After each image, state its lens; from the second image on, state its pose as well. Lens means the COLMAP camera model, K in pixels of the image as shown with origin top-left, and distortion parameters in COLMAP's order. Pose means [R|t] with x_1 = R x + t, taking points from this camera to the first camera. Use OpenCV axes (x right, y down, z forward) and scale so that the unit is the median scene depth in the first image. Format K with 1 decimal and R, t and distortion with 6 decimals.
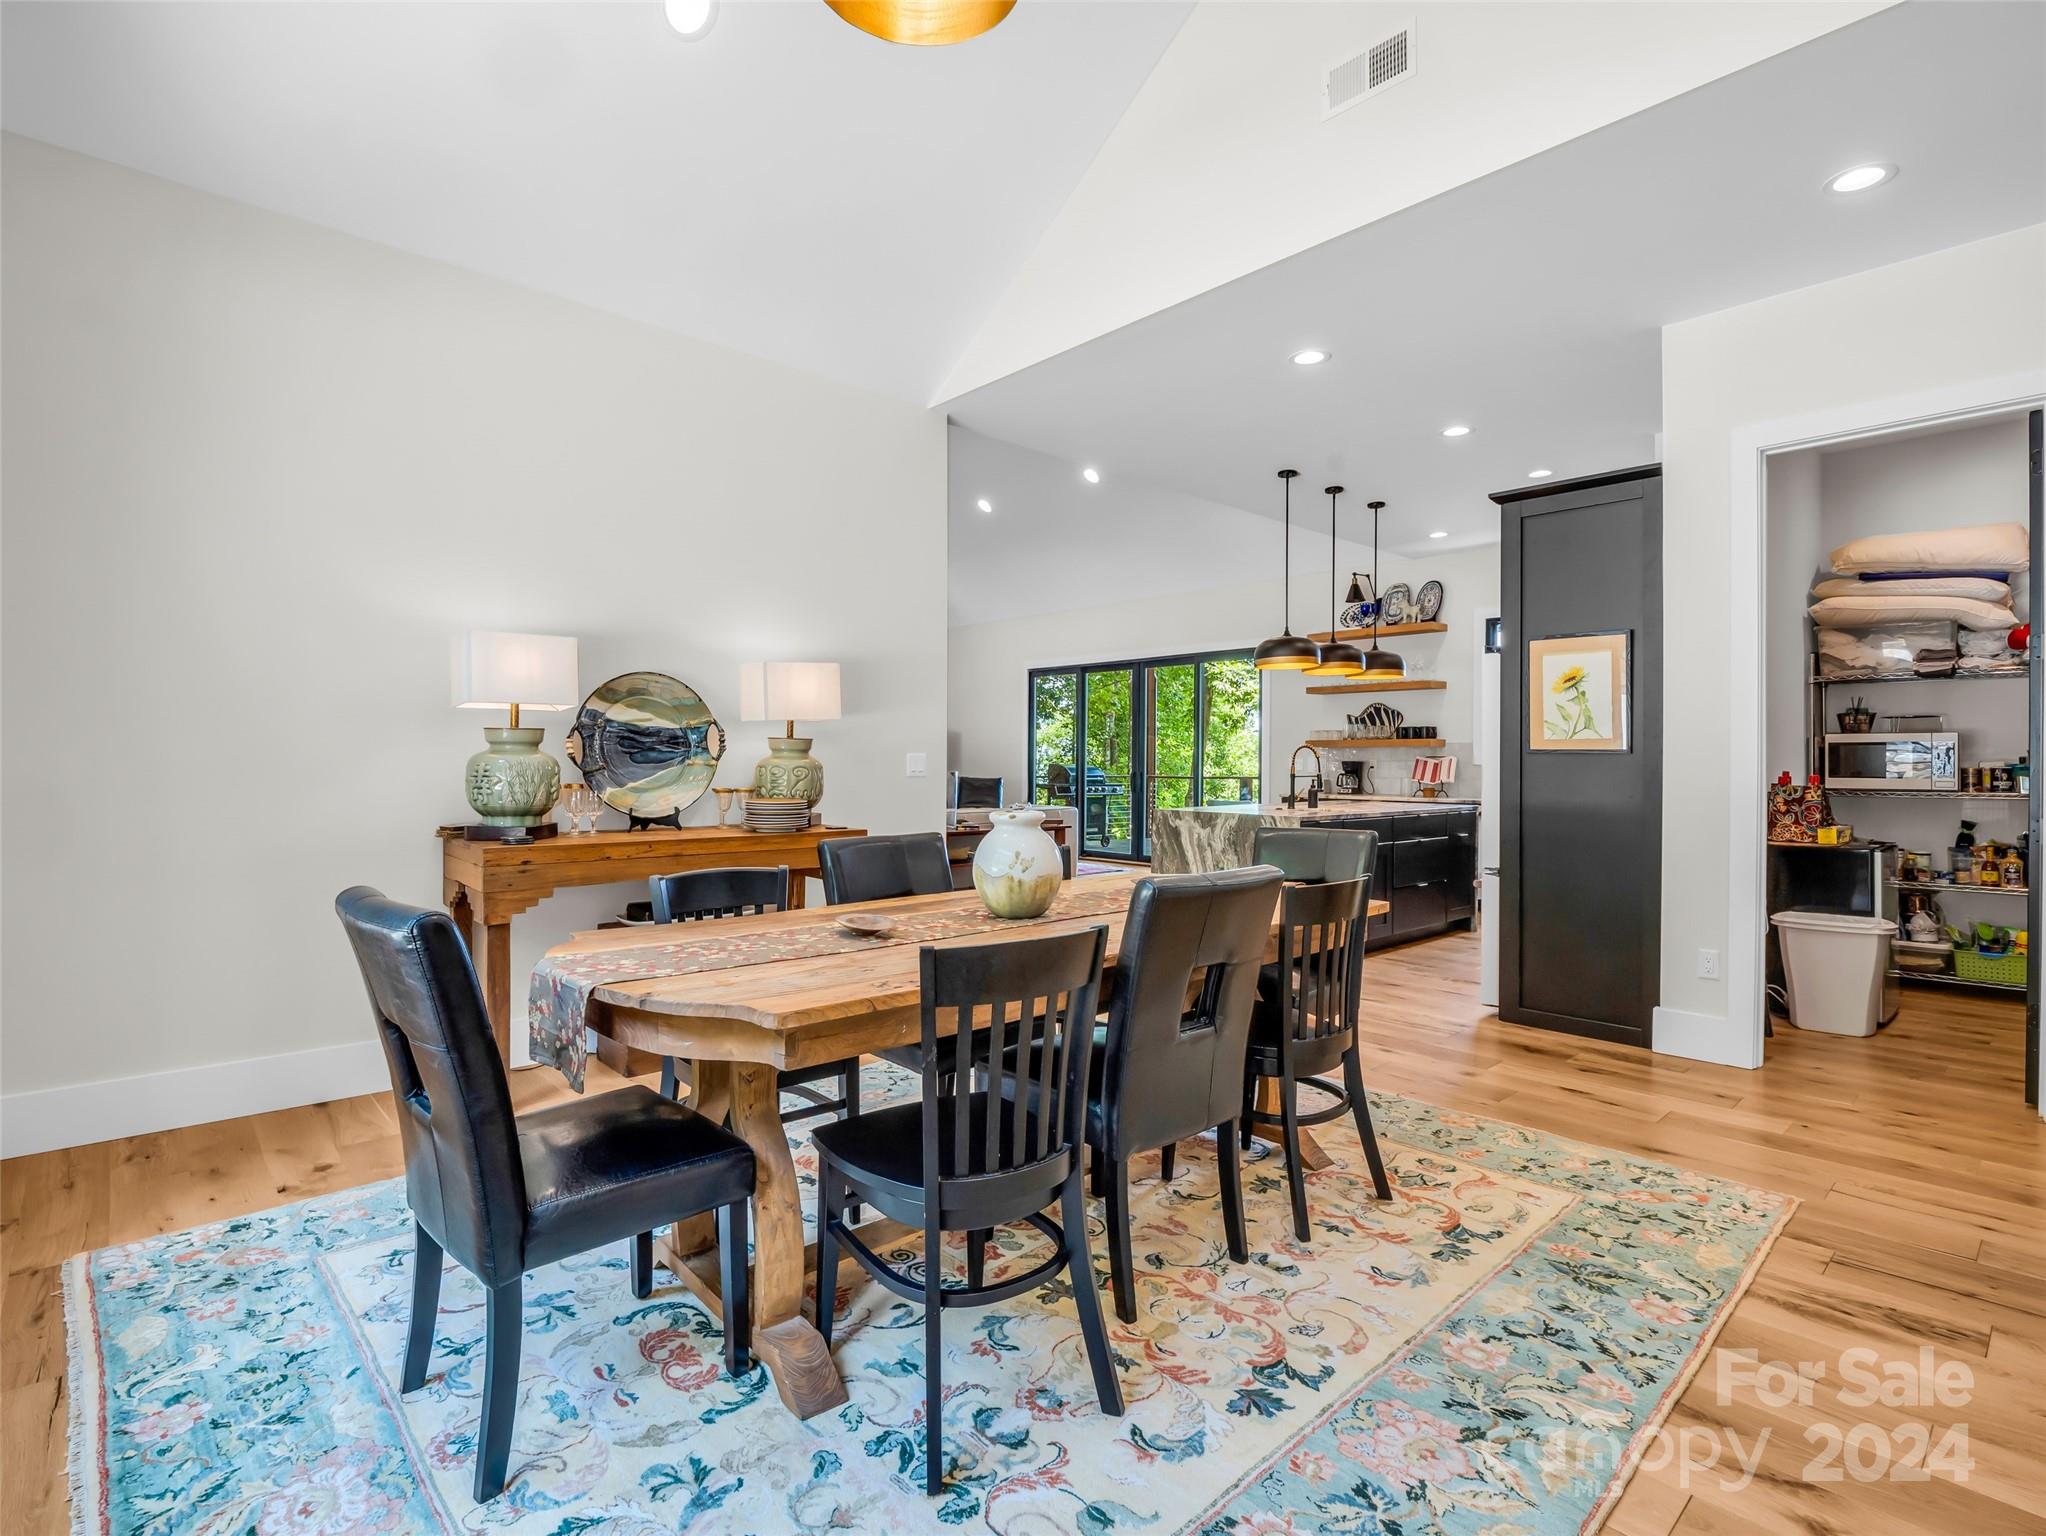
lens RADIAL K [[999.7, 0, 1011.0], [0, 999.7, 760.6], [0, 0, 1]] dist [-0.018460, -0.000749]
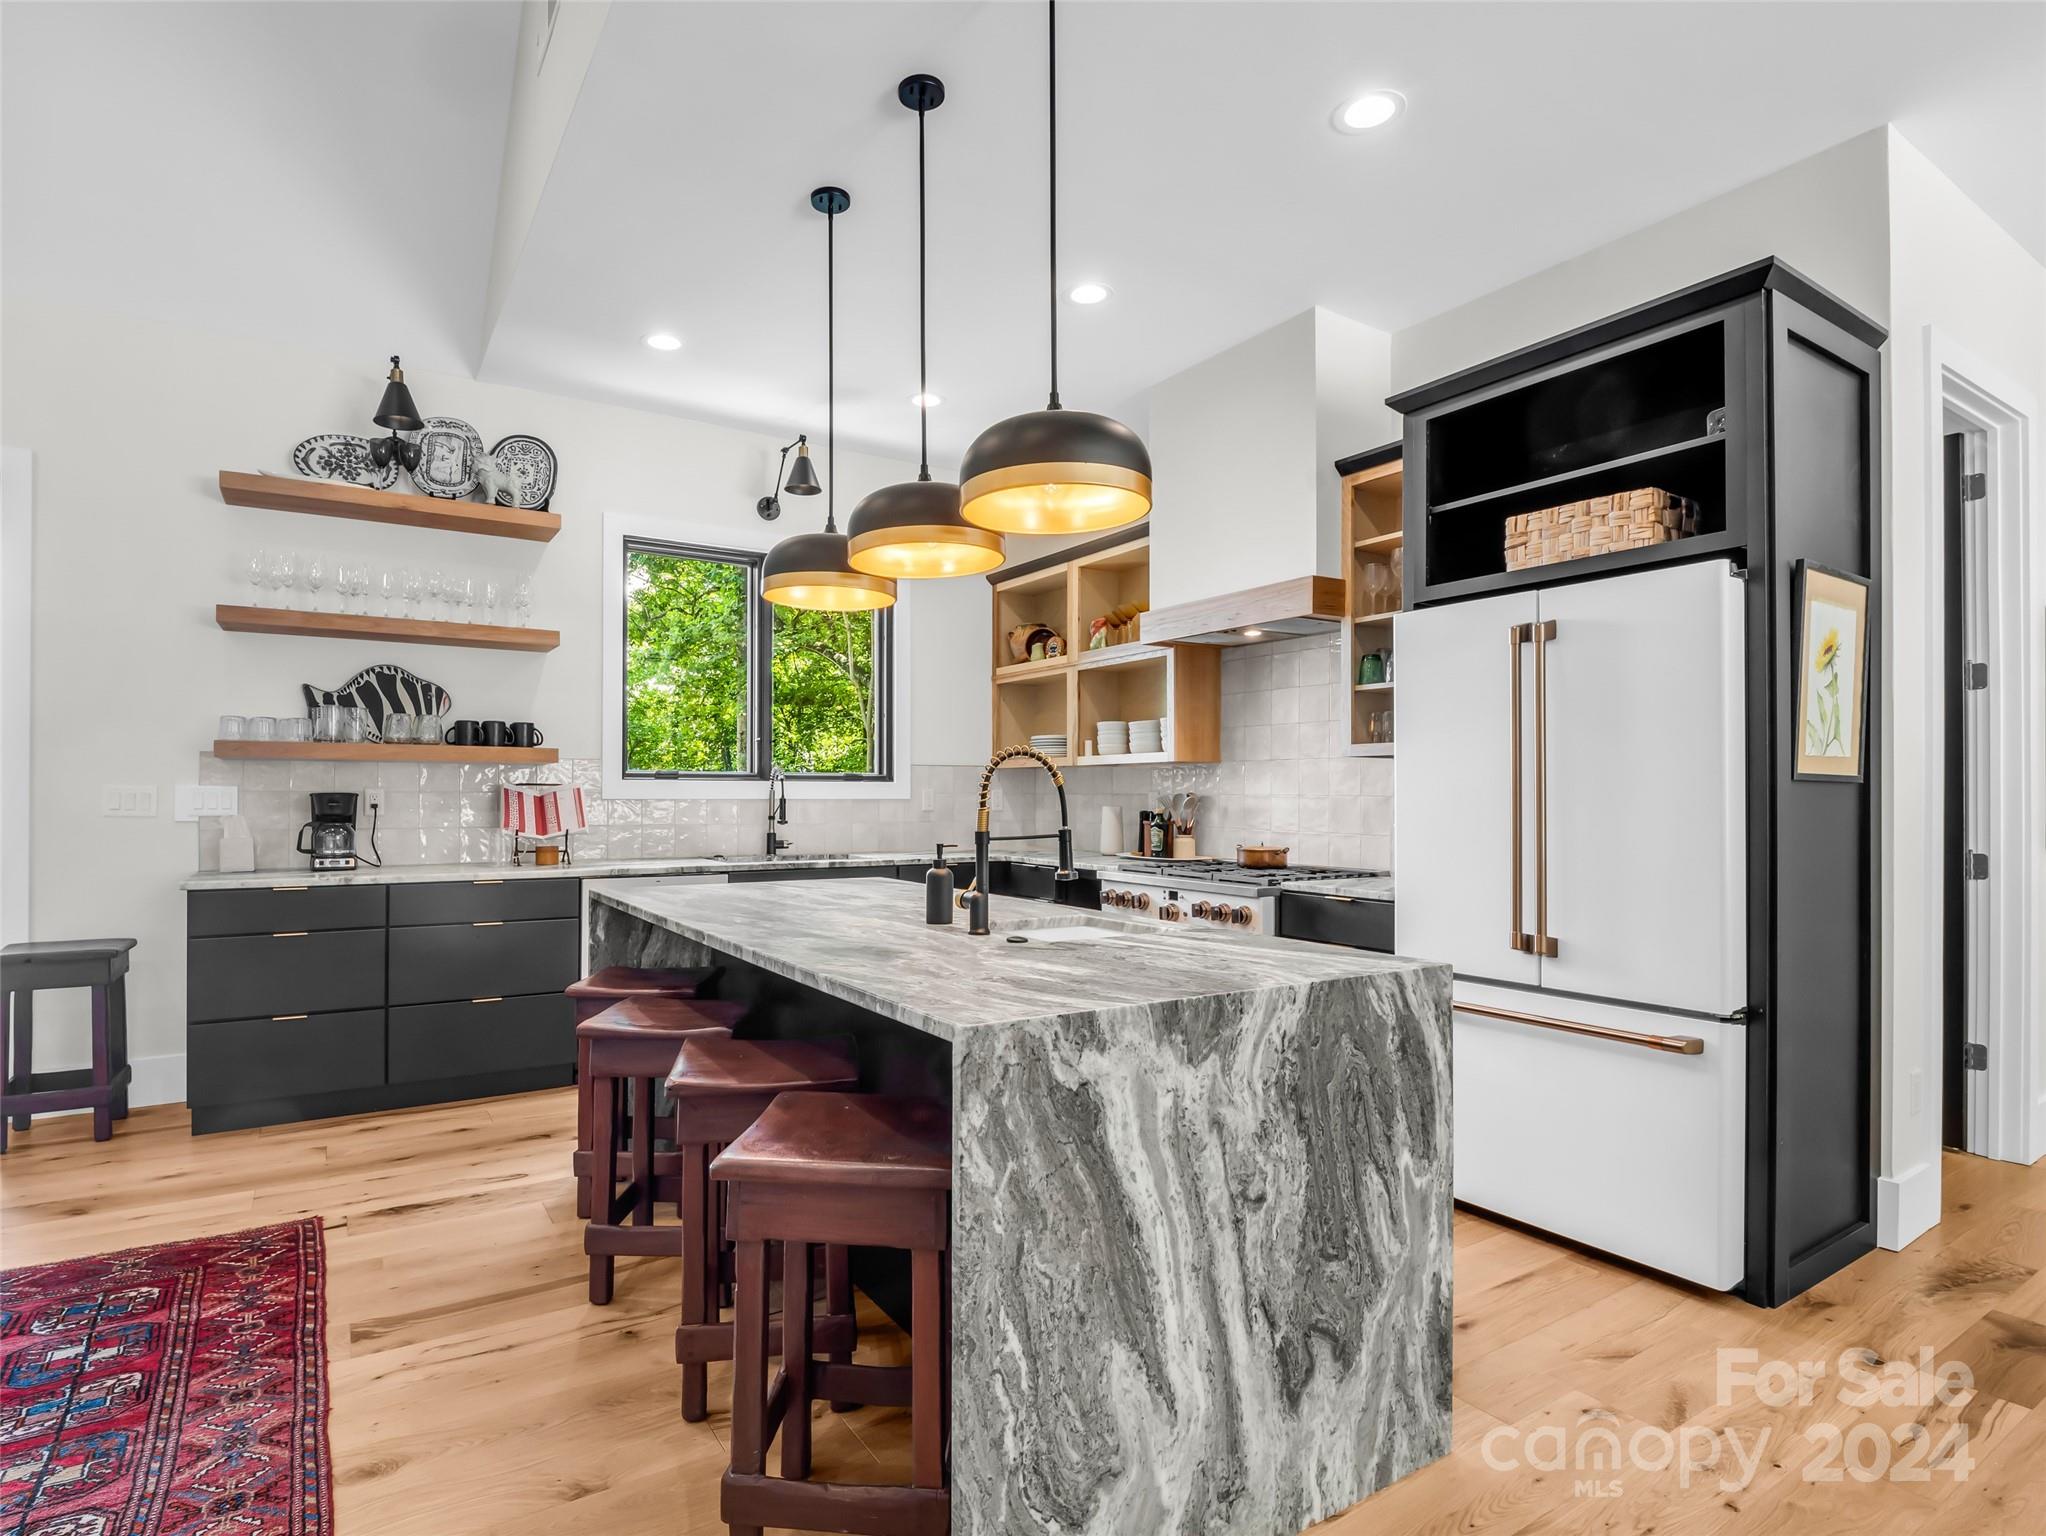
lens RADIAL K [[1048.5, 0, 983.9], [0, 1048.5, 783.9], [0, 0, 1]] dist [0.006068, -0.000028]
pose [[0.185493, 0.006665, 0.982623, -0.074990], [-0.000457, 0.999977, -0.006696, -0.000804], [-0.982646, 0.000793, 0.185491, 0.972633]]
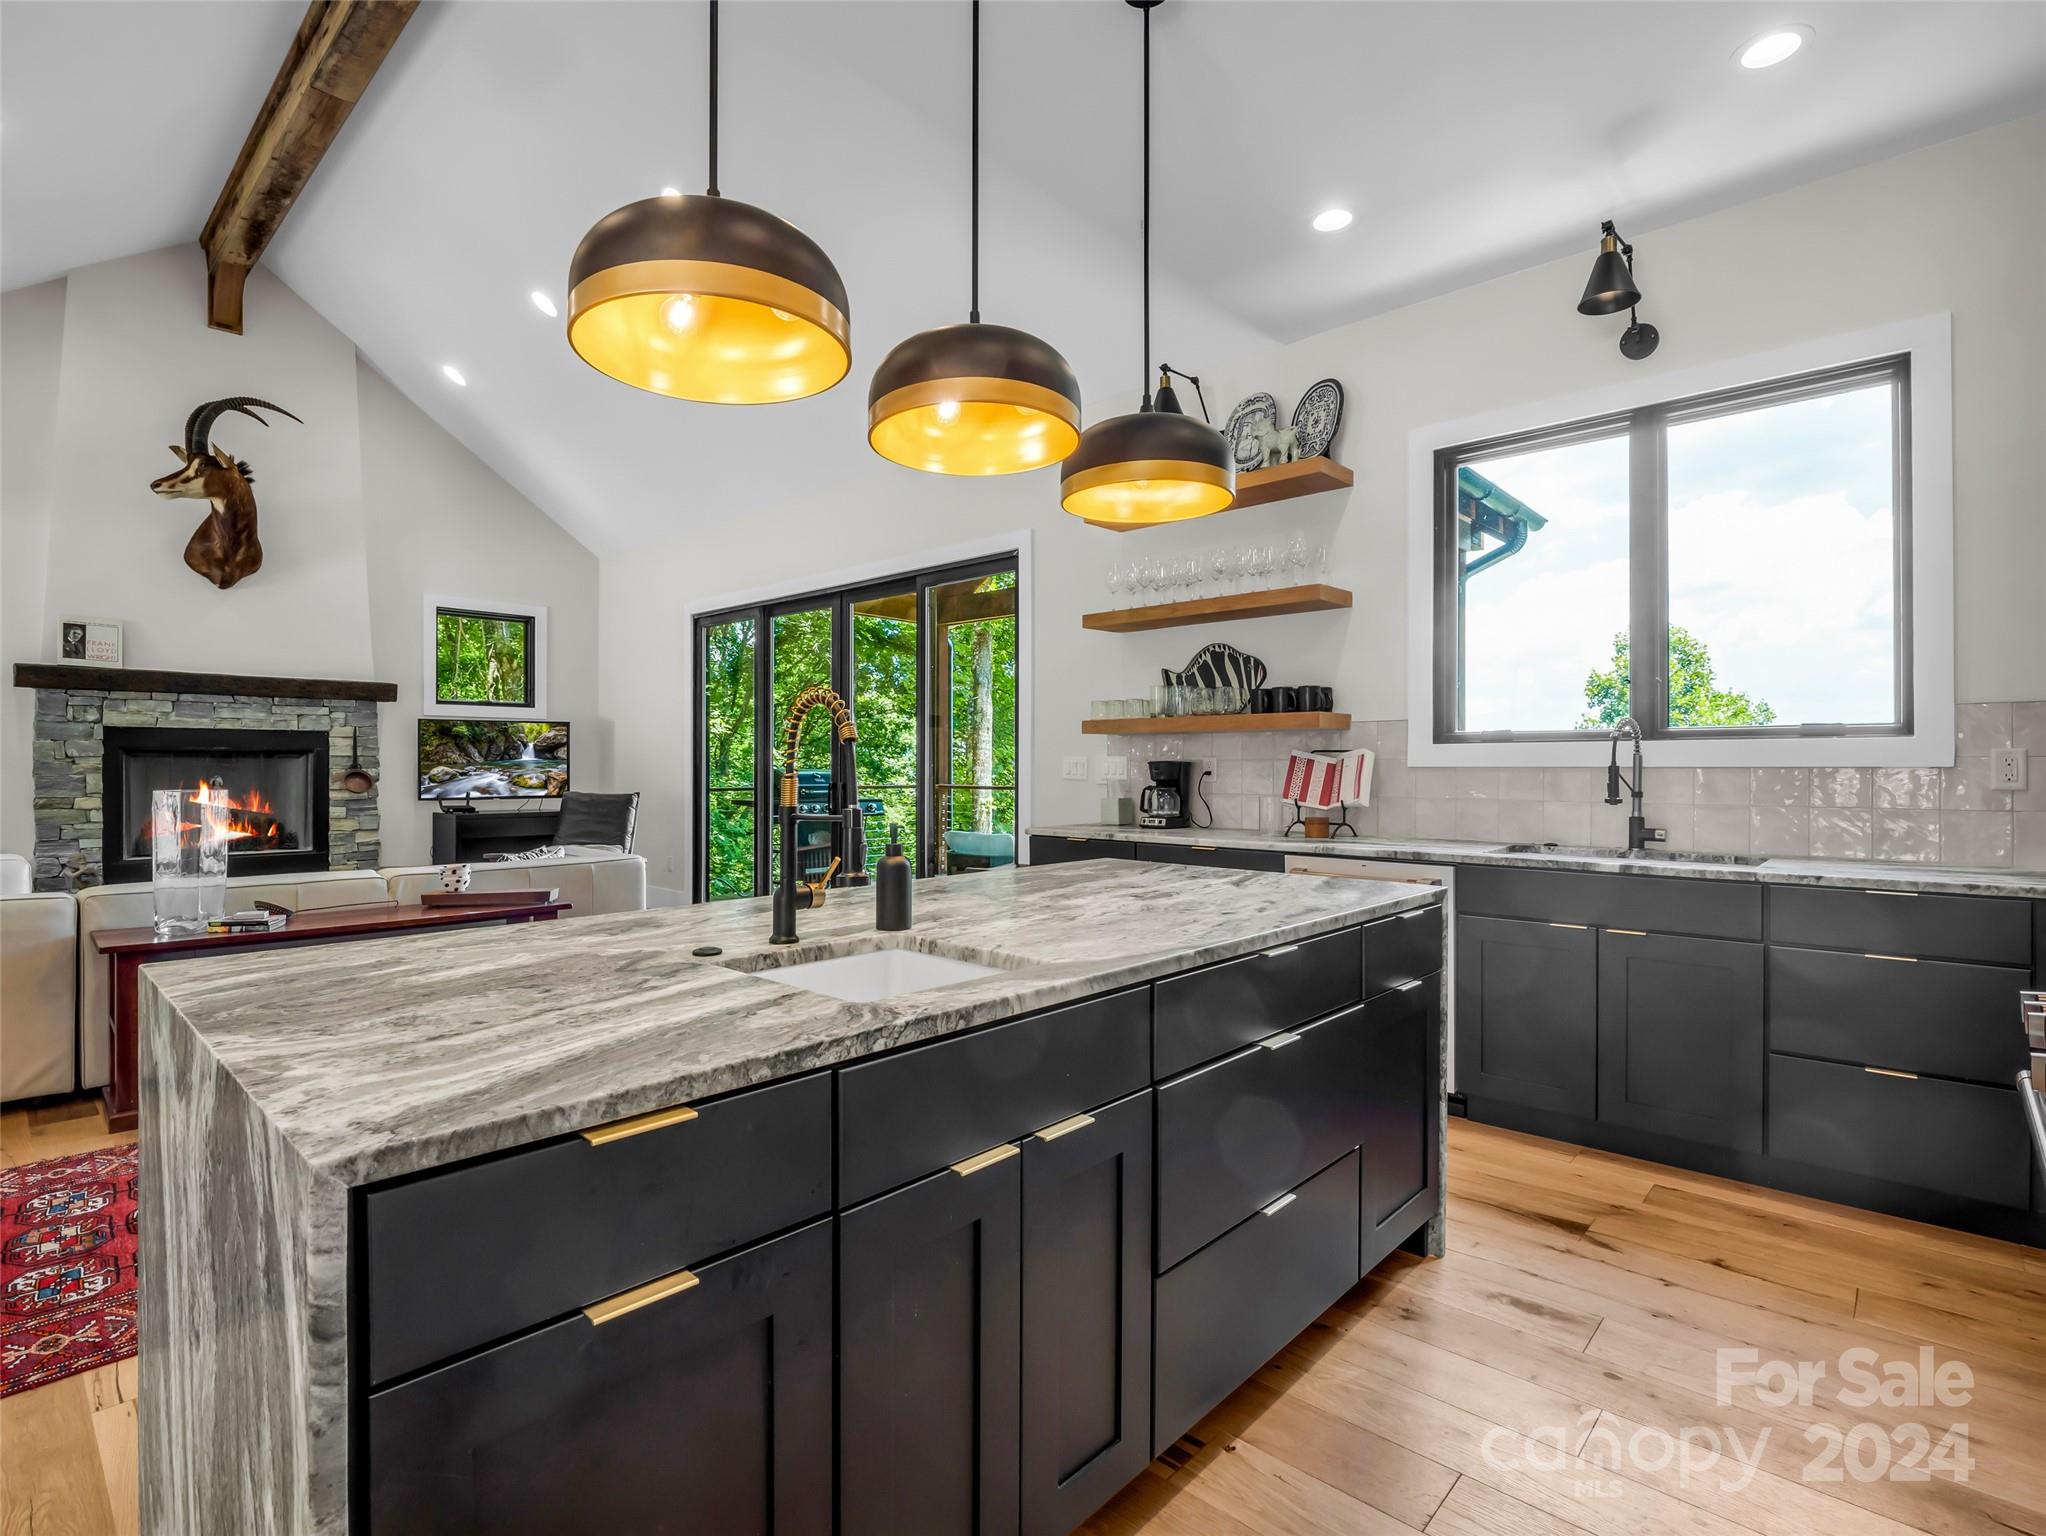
lens RADIAL K [[999.7, 0, 1001.6], [0, 999.7, 763.7], [0, 0, 1]] dist [-0.018460, -0.000749]
pose [[0.997689, -0.004891, 0.067775, 0.342776], [0.004883, 0.999988, 0.000285, 0.002019], [-0.067775, 0.000046, 0.997701, 0.775362]]
